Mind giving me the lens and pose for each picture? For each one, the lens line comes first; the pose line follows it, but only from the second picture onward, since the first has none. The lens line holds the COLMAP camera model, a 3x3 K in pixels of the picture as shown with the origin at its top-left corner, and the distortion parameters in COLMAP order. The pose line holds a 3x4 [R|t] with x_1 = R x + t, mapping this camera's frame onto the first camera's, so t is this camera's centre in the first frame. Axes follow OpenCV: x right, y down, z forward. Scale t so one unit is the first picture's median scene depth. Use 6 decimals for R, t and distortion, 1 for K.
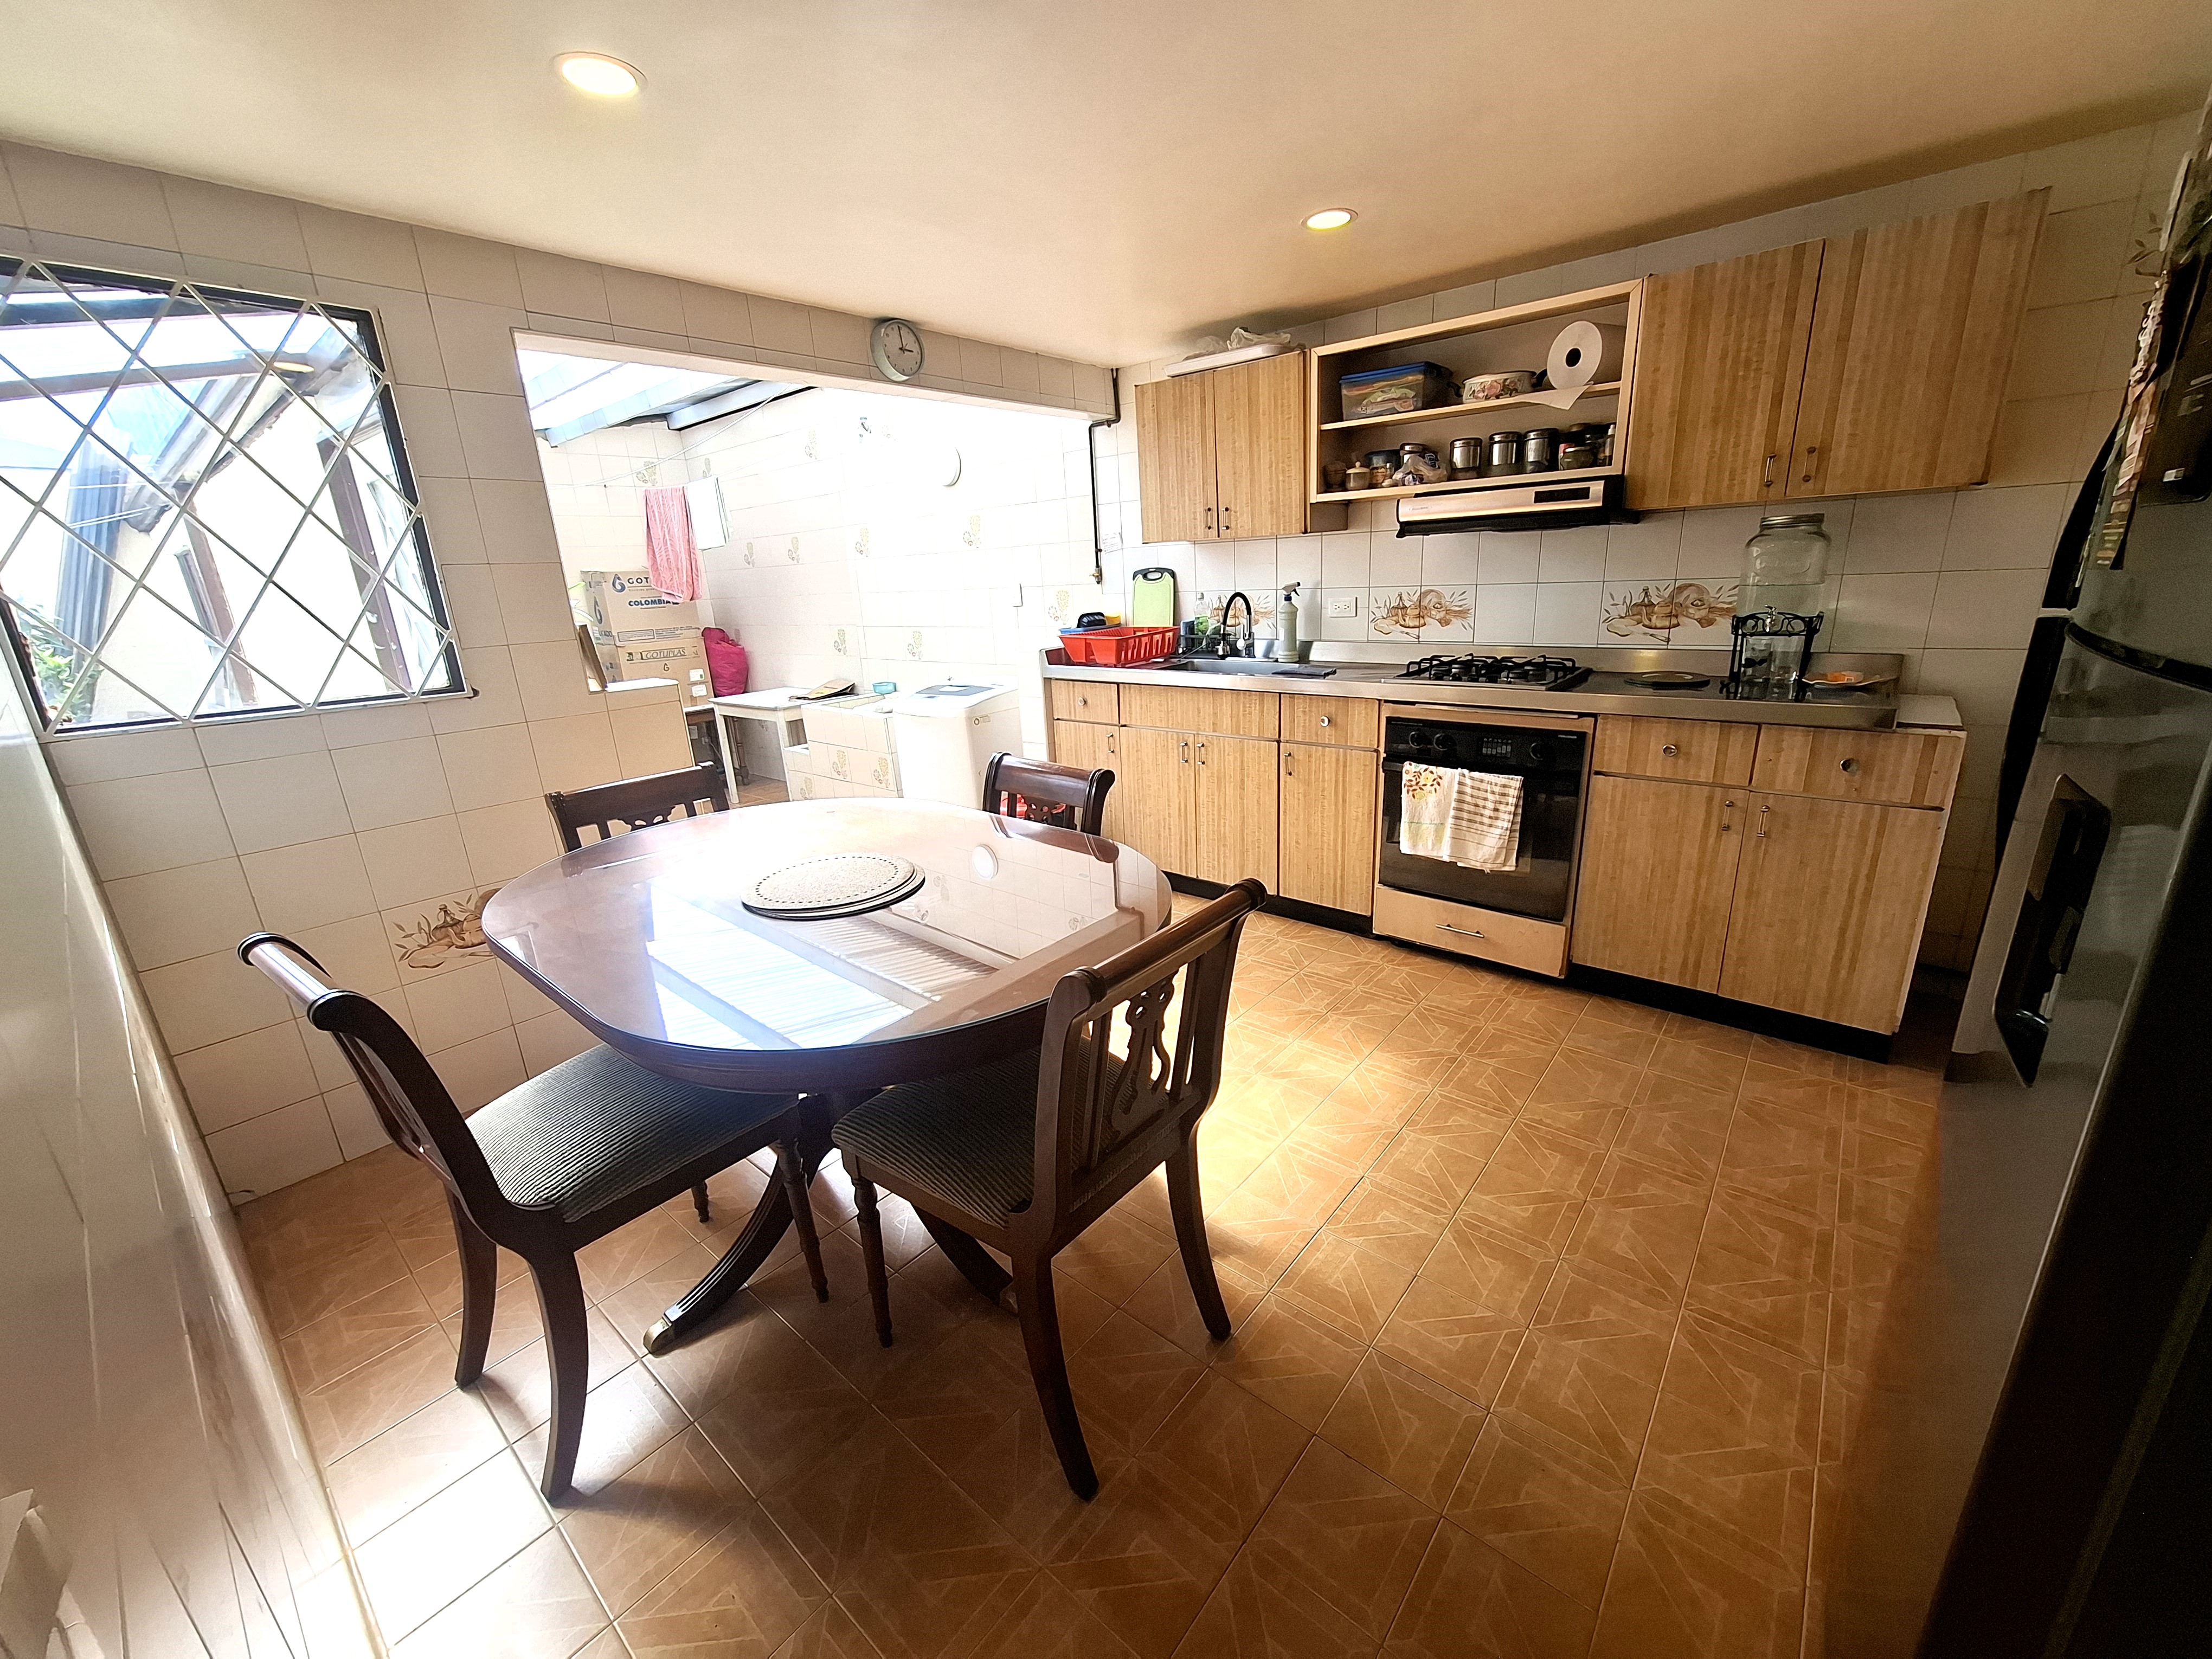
lens RADIAL K [[875.6, 0, 1115.8], [0, 875.6, 830.3], [0, 0, 1]] dist [-0.002342, 0.000825]
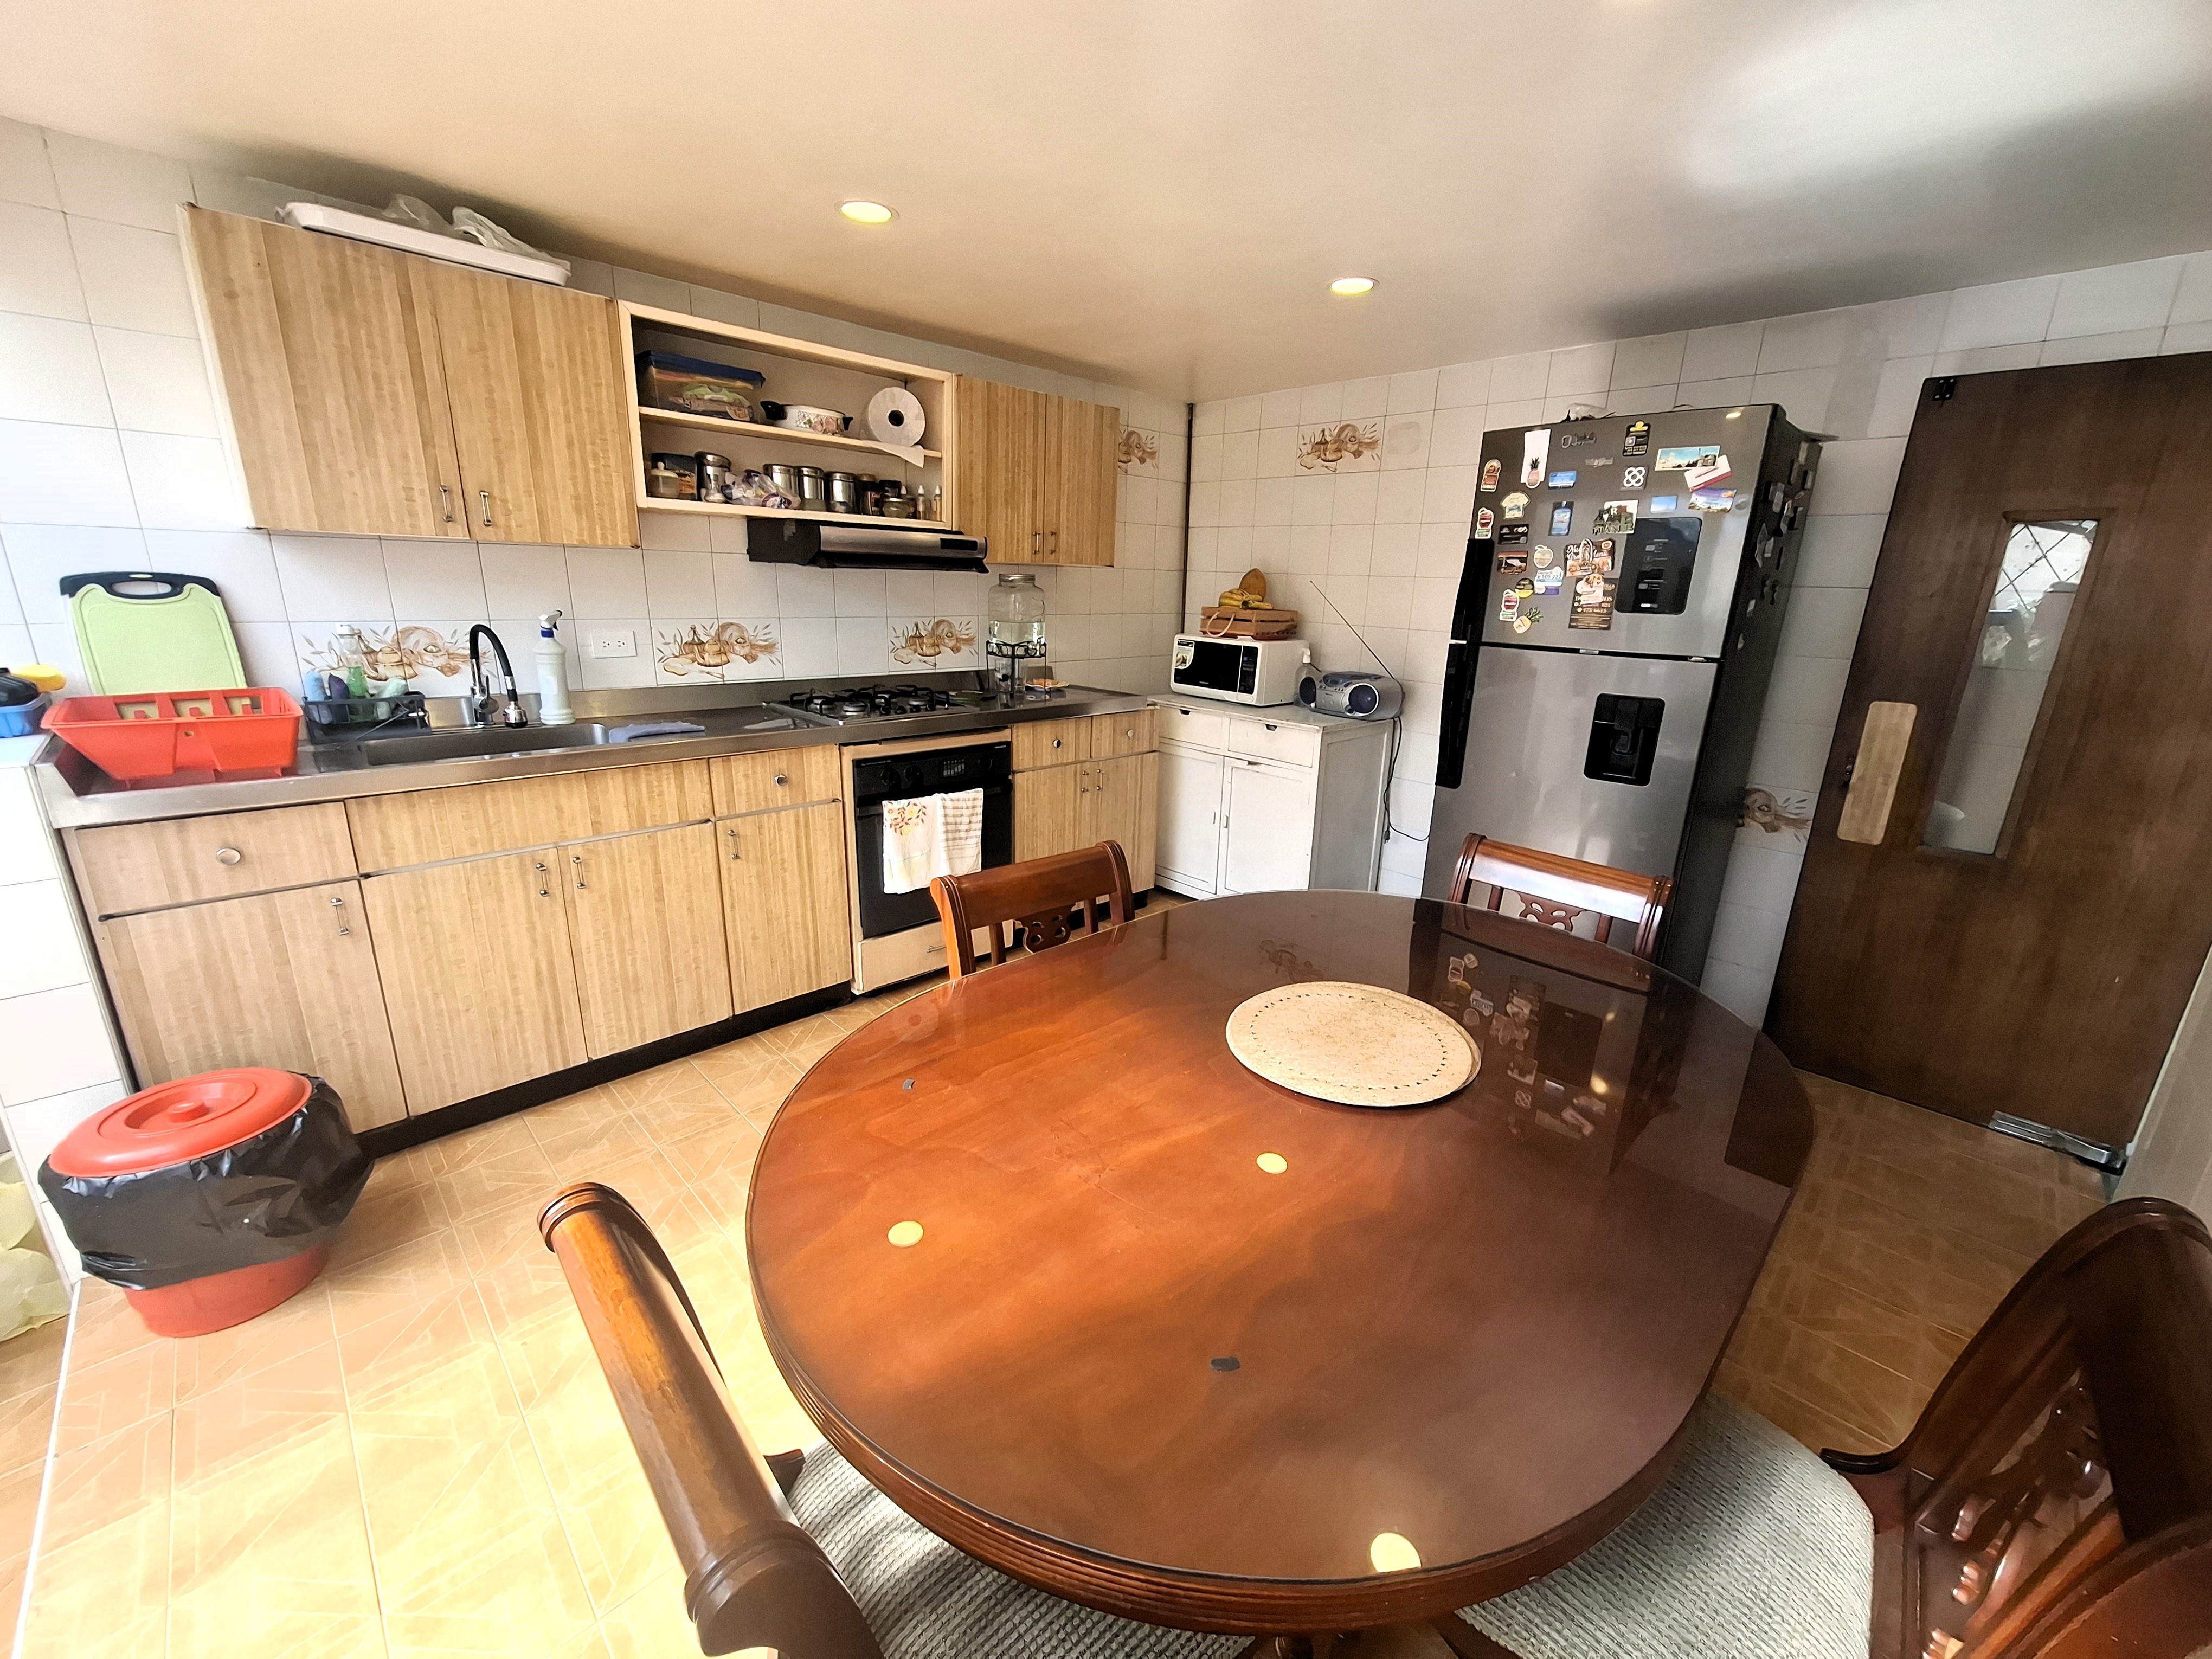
lens RADIAL K [[875.6, 0, 1114.5], [0, 875.6, 820.6], [0, 0, 1]] dist [-0.002342, 0.000825]
pose [[0.092439, -0.217544, 0.971663, -0.573193], [0.251196, 0.949373, 0.188656, -0.173774], [-0.963512, 0.226638, 0.142405, 0.614782]]
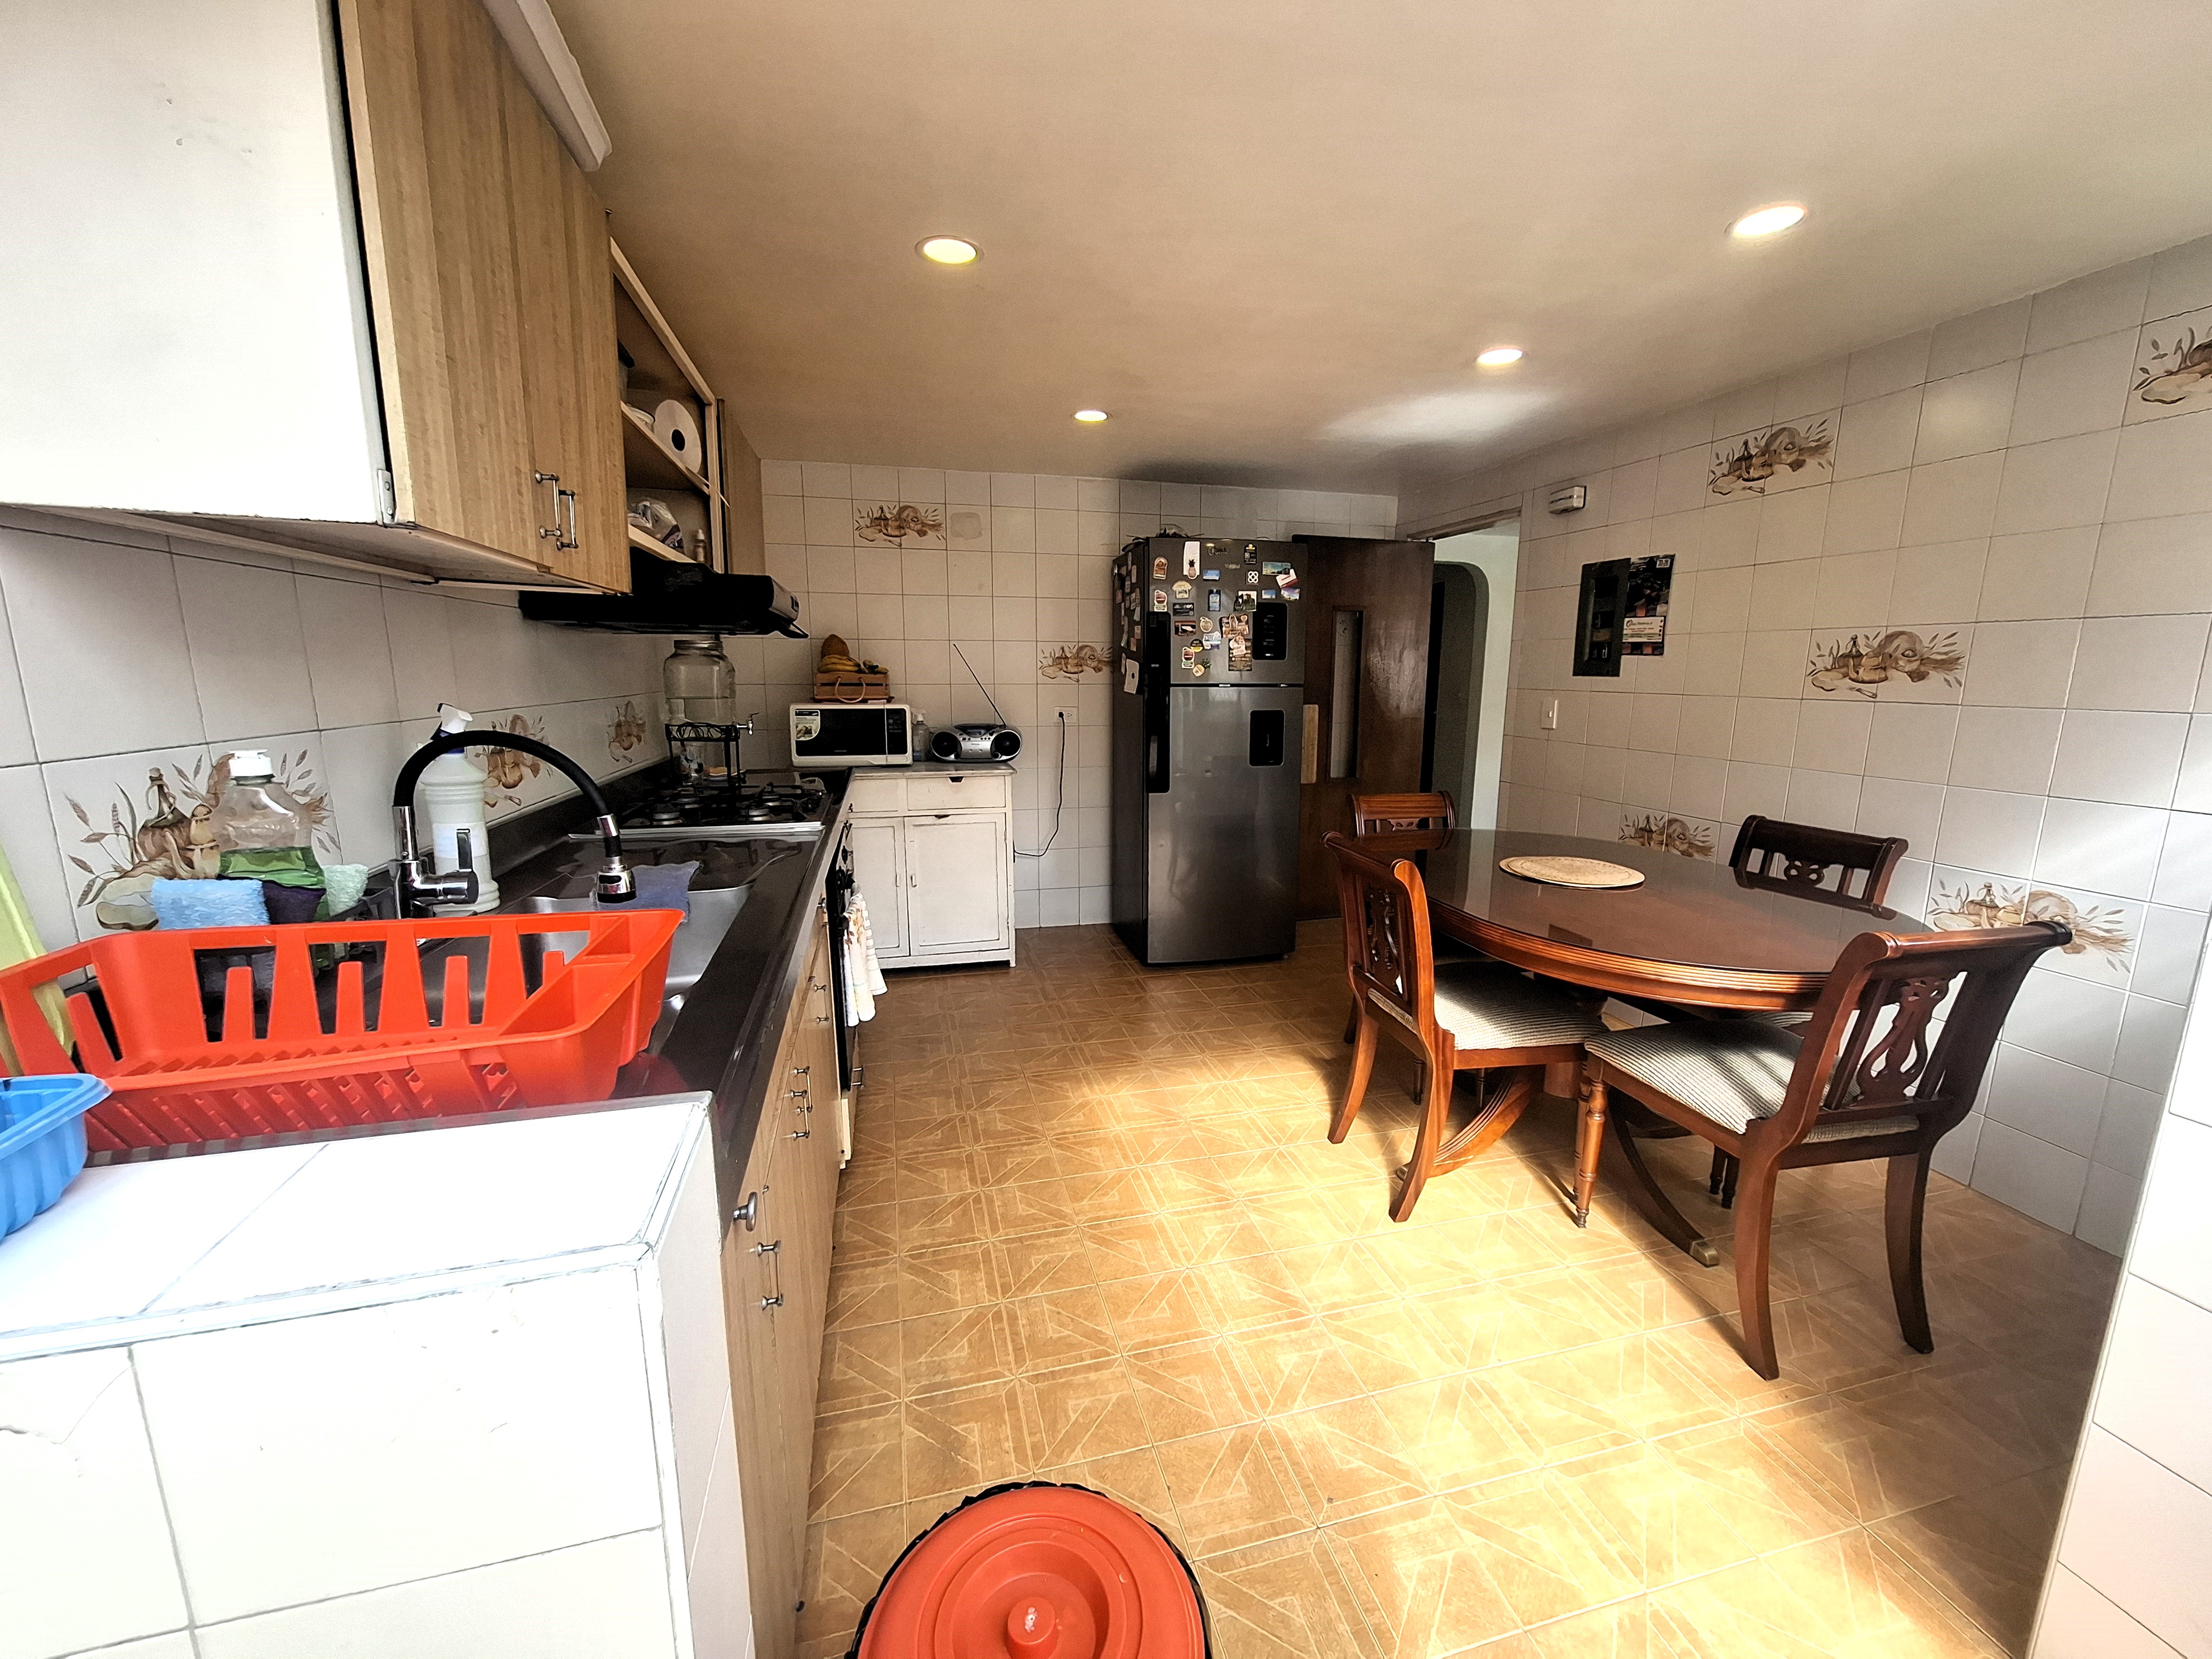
lens RADIAL K [[875.6, 0, 1116.6], [0, 875.6, 818.5], [0, 0, 1]] dist [-0.002342, 0.000825]
pose [[-0.818584, -0.057100, 0.571541, -0.301404], [0.198112, 0.905919, 0.374250, -0.389747], [-0.539140, 0.419584, -0.730259, 1.360403]]
